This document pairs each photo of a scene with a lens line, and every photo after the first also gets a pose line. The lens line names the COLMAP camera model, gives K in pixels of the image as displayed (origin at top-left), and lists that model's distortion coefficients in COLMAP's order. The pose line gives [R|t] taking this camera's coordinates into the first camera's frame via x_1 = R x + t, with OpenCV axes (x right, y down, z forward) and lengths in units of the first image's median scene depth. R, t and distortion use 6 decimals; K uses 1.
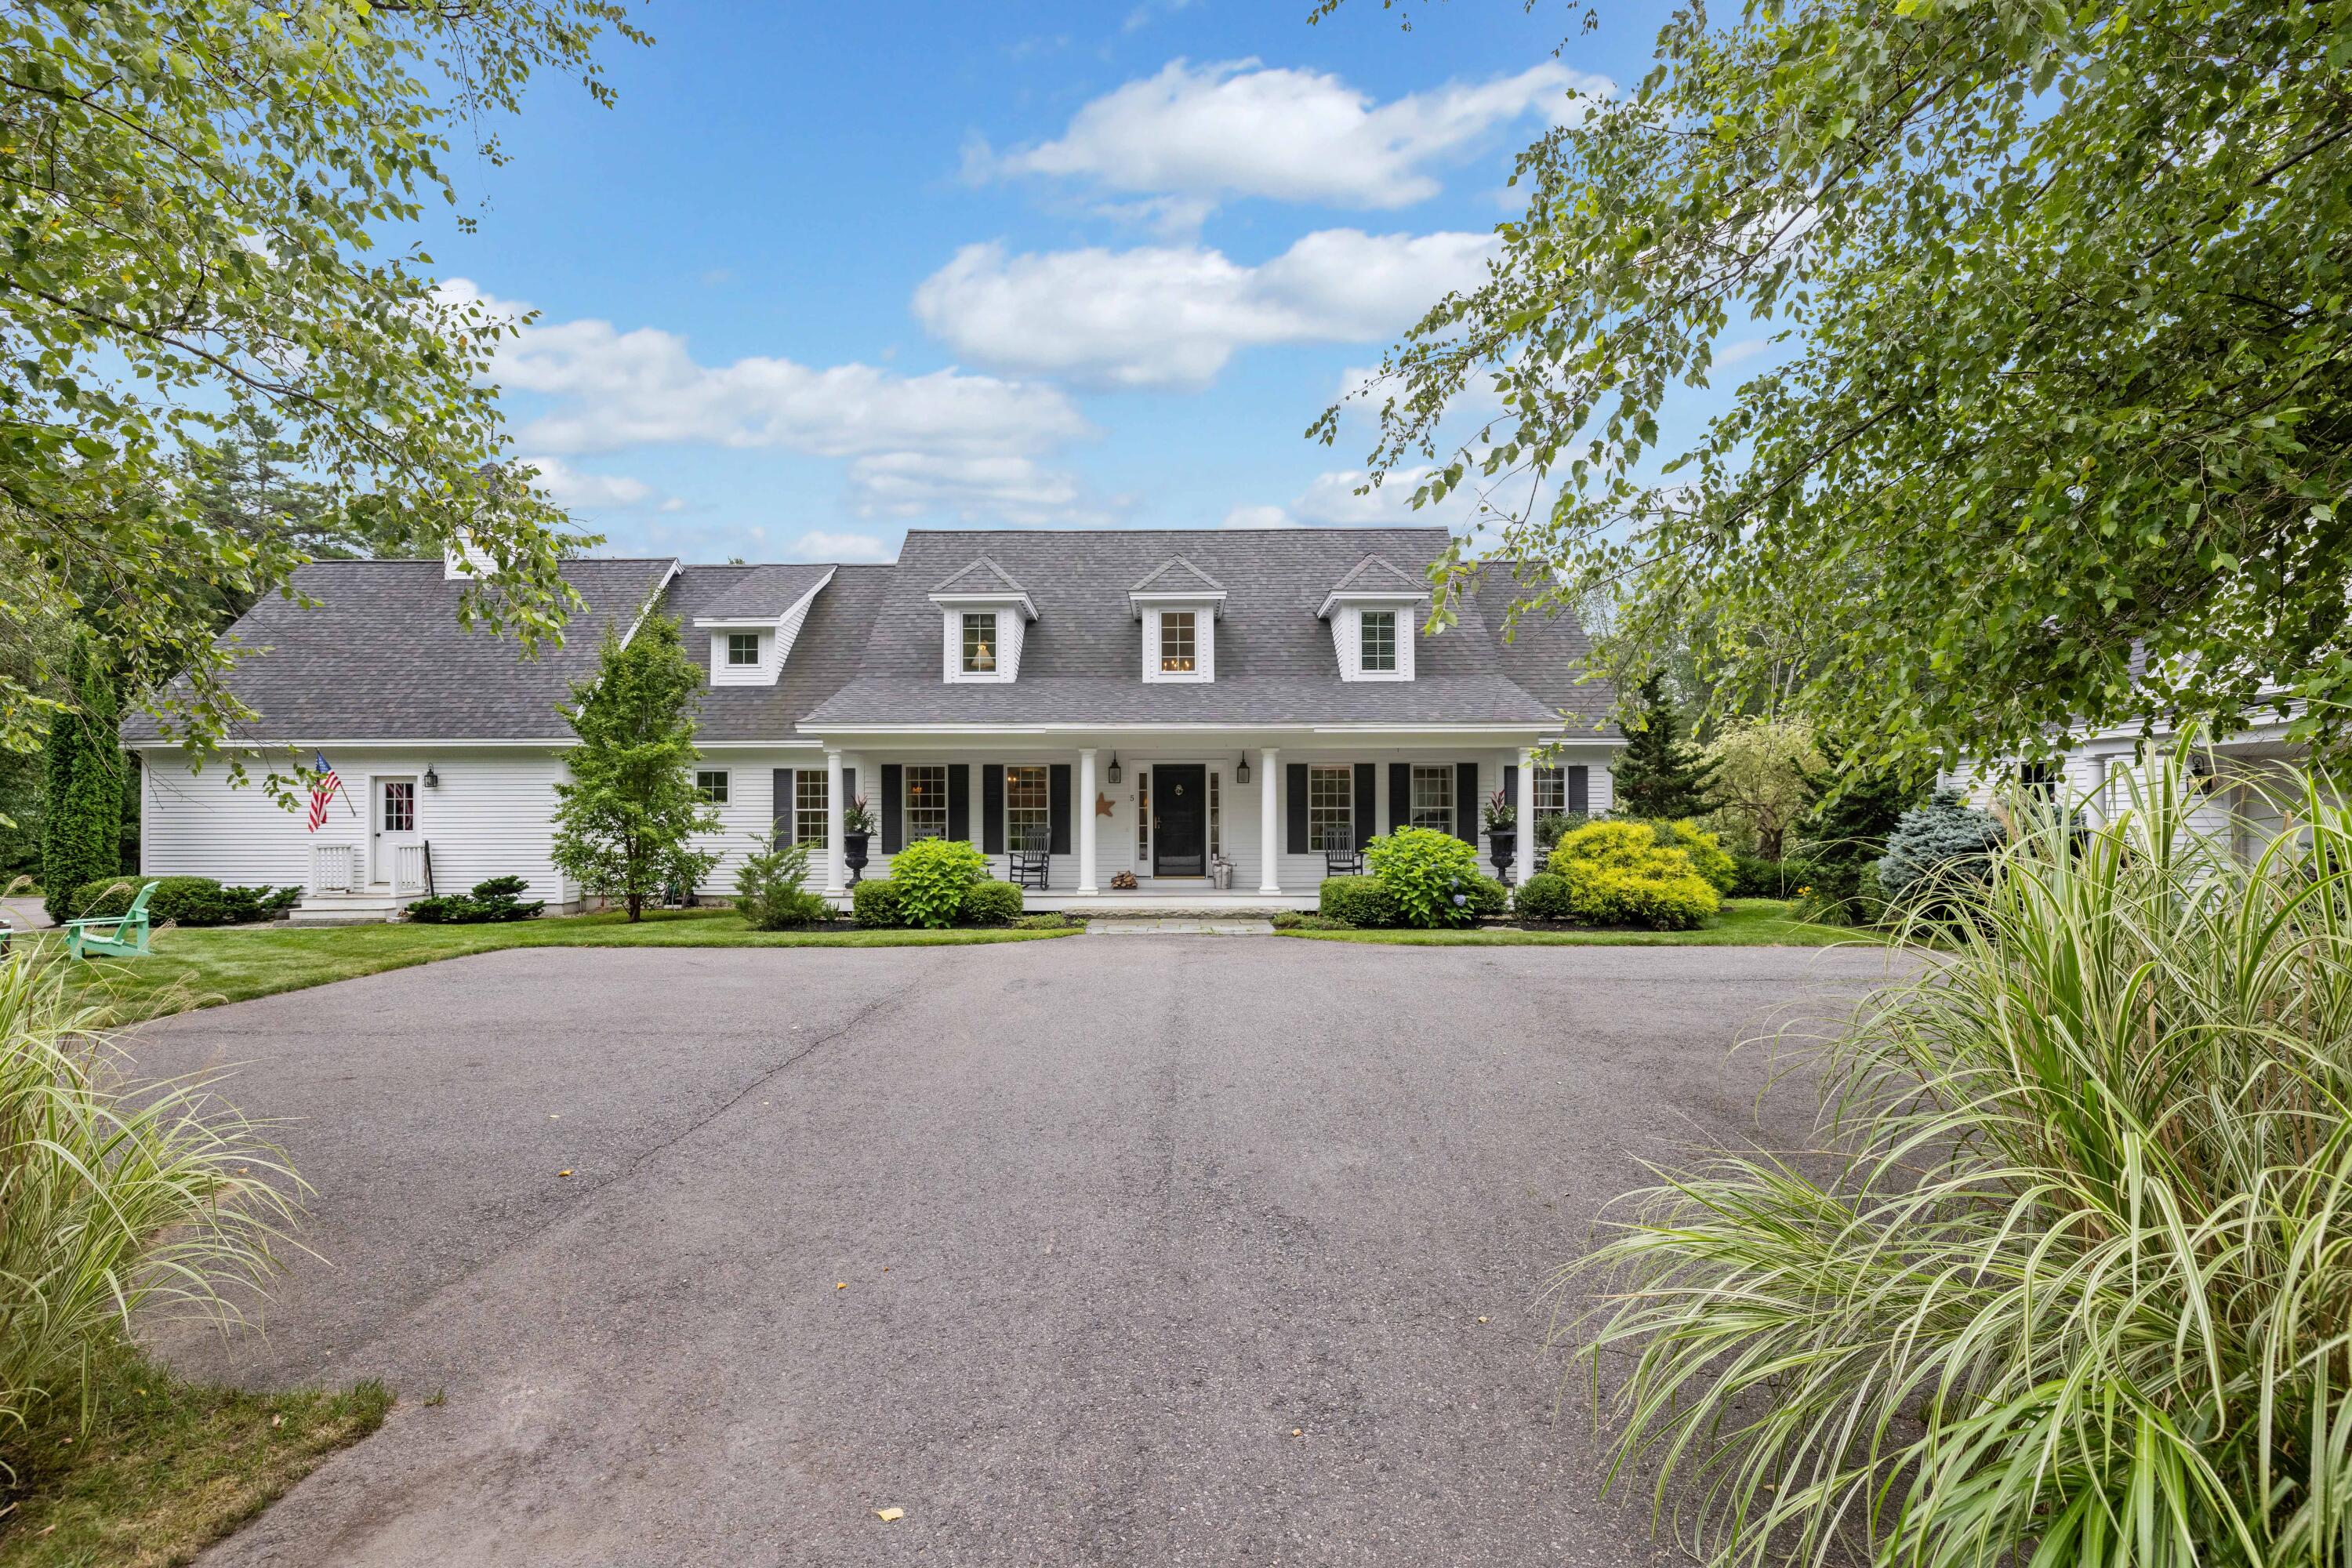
lens RADIAL K [[1032.9, 0, 1157.8], [0, 1032.9, 827.6], [0, 0, 1]] dist [-0.002611, -0.000047]
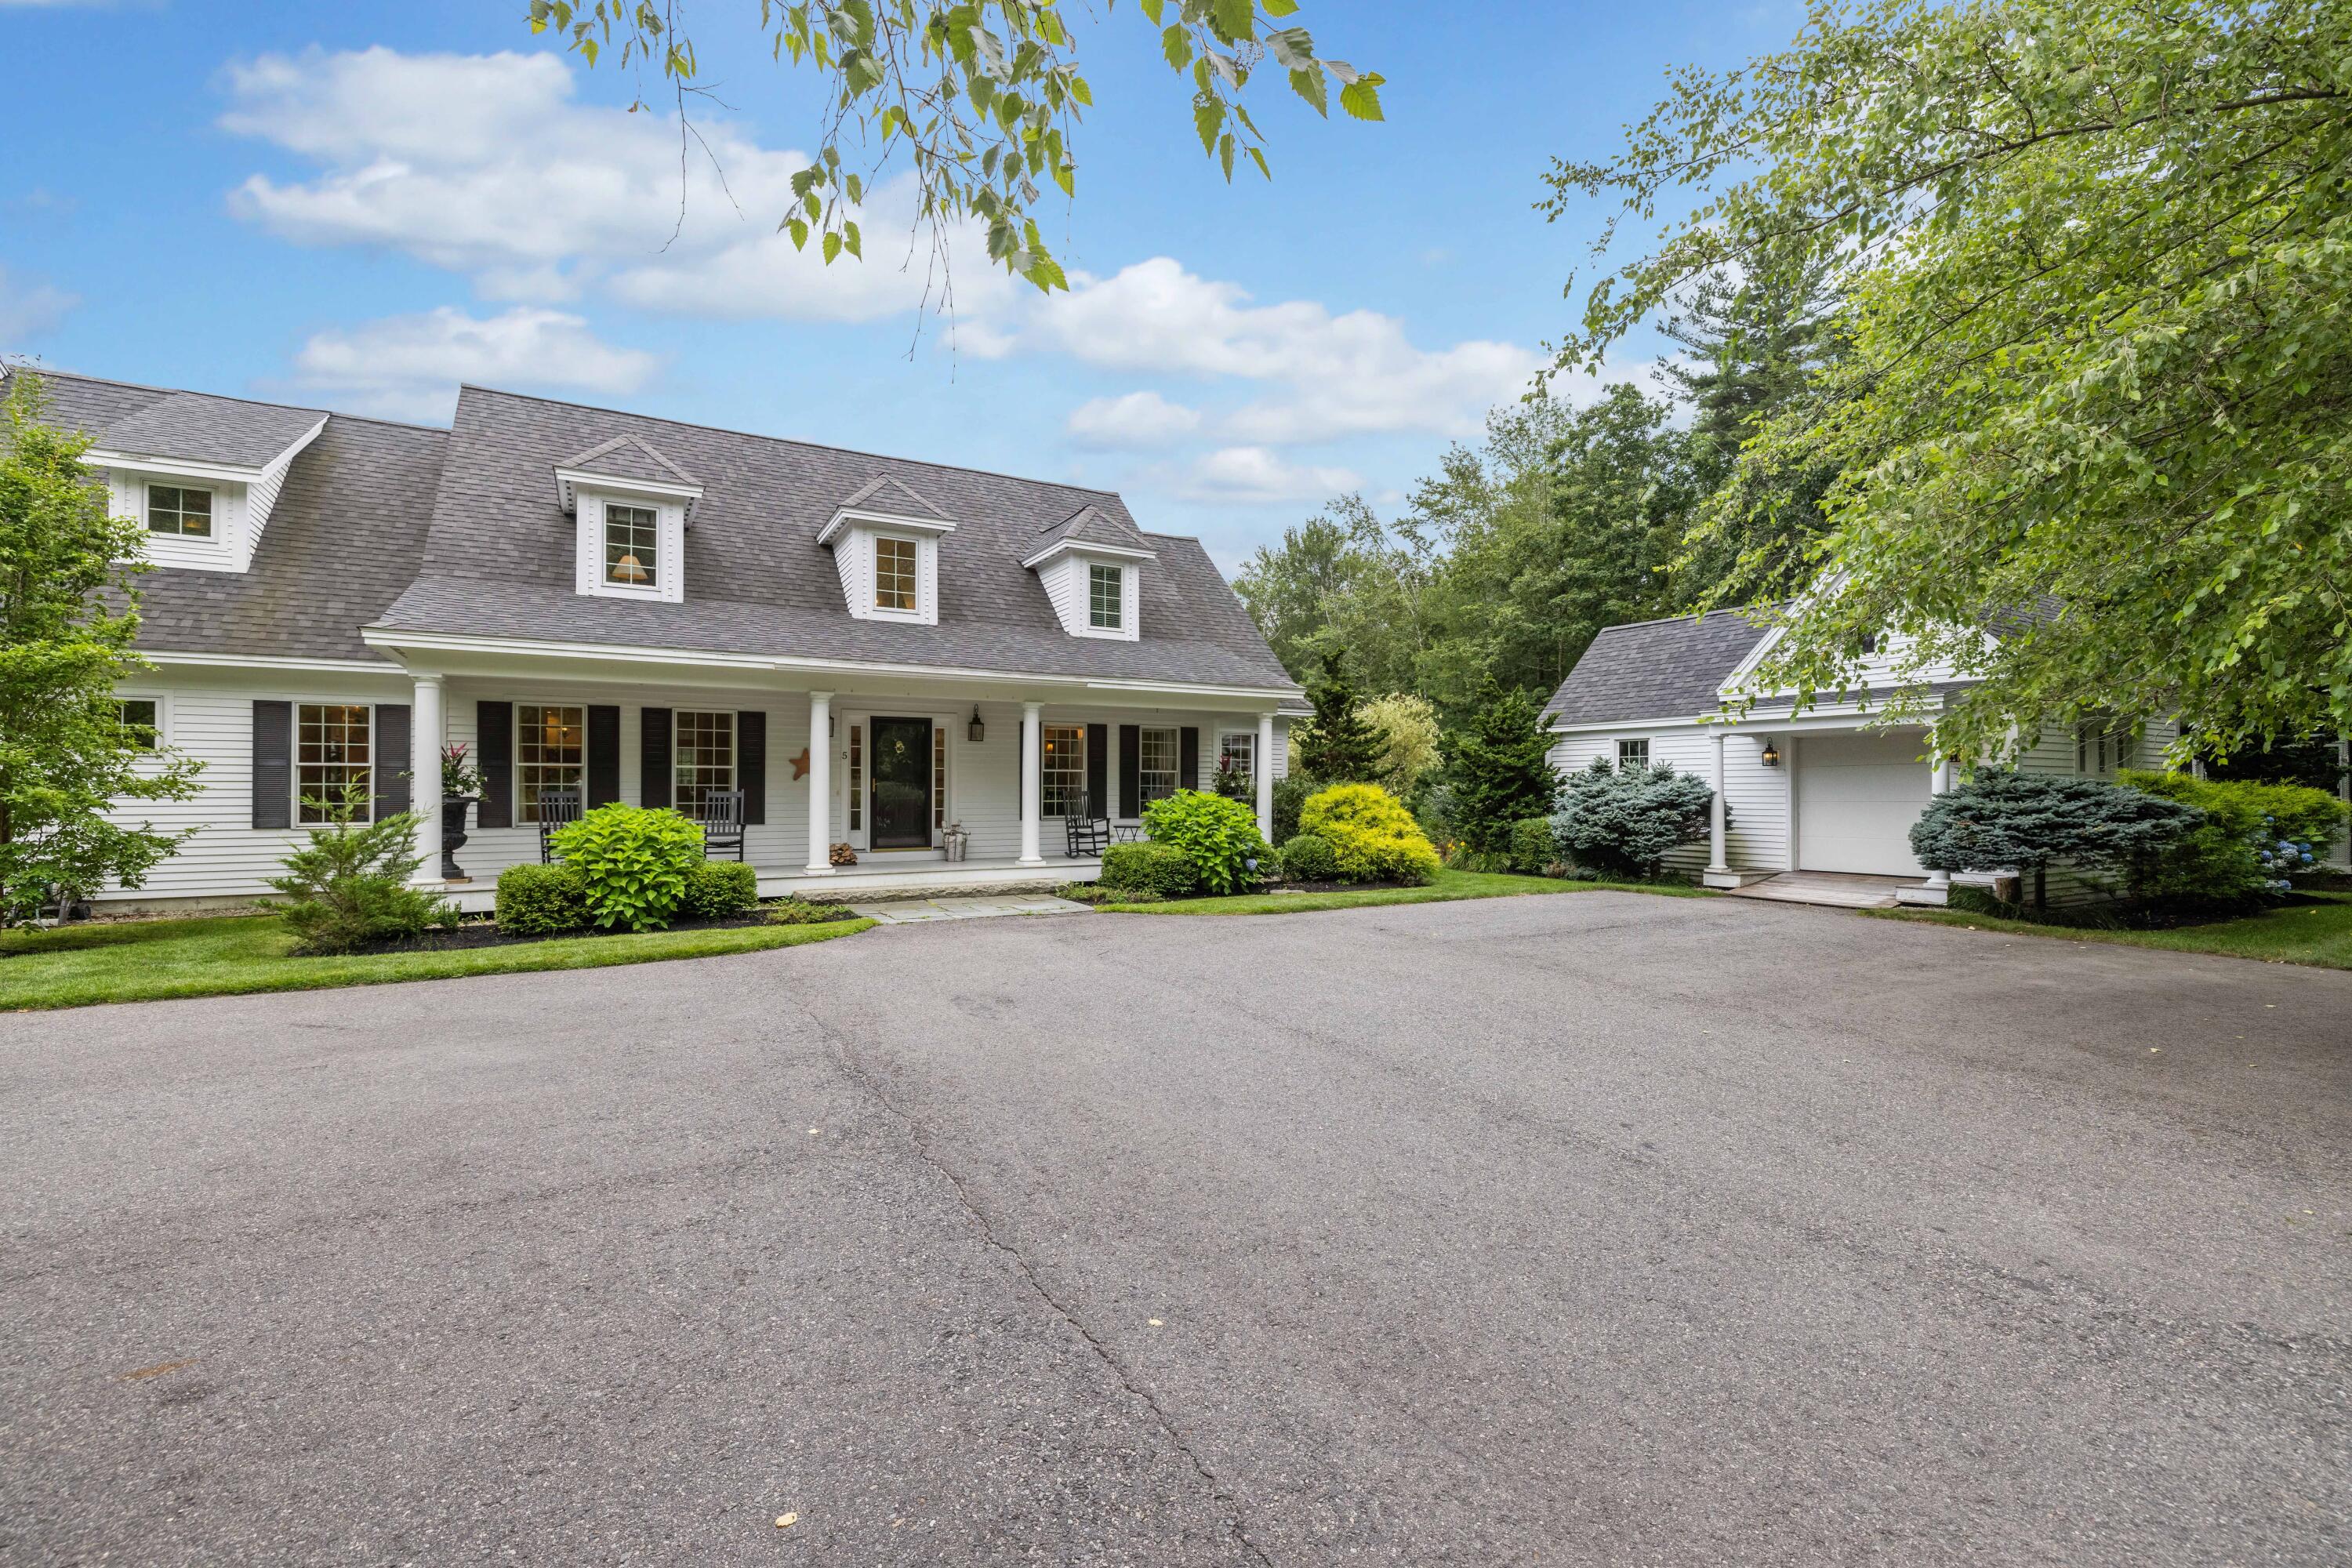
lens RADIAL K [[983.2, 0, 1169.8], [0, 983.2, 786.6], [0, 0, 1]] dist [0.002209, -0.000238]
pose [[0.864659, 0.004131, 0.502341, -0.208728], [0.000148, 0.999964, -0.008477, 0.003408], [-0.502358, 0.007404, 0.864628, 0.196713]]
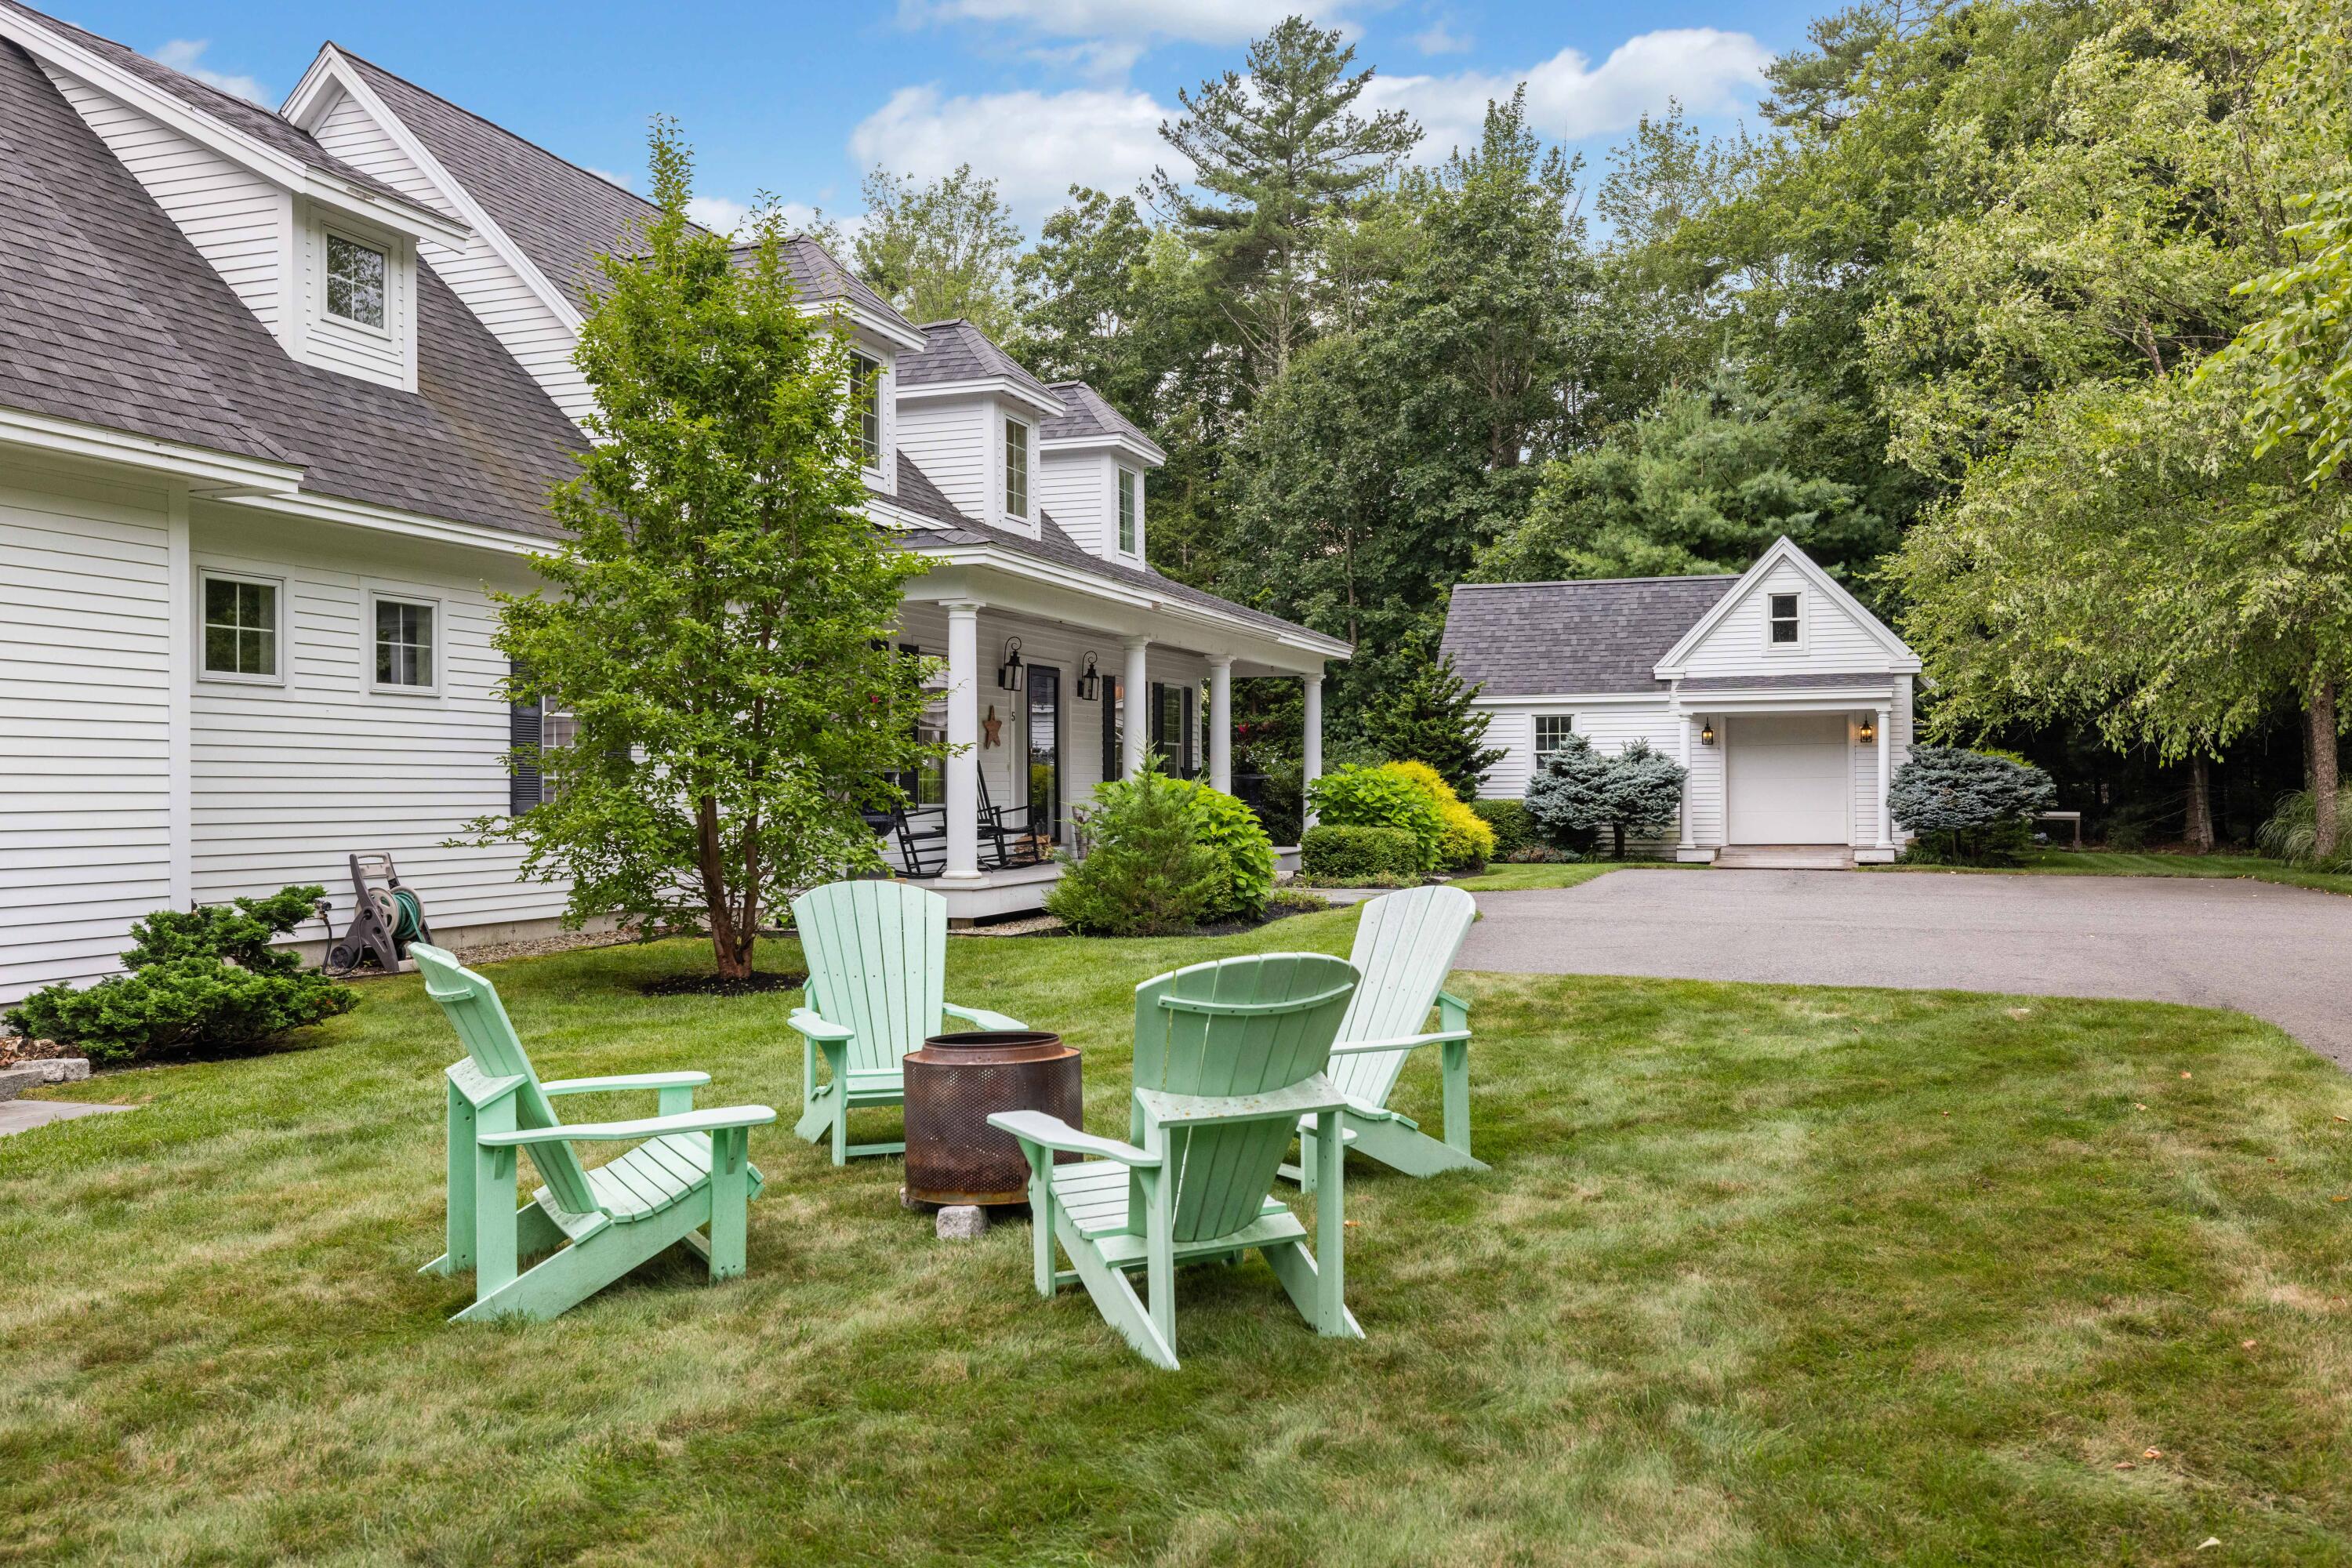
lens RADIAL K [[1952.9, 0, 1177.6], [0, 1952.9, 785.3], [0, 0, 1]] dist [-0.016068, -0.002187]
pose [[0.319637, 0.005151, 0.947526, -1.324248], [0.009459, 0.999918, -0.008626, 0.029483], [-0.947493, 0.011720, 0.319562, 0.645820]]
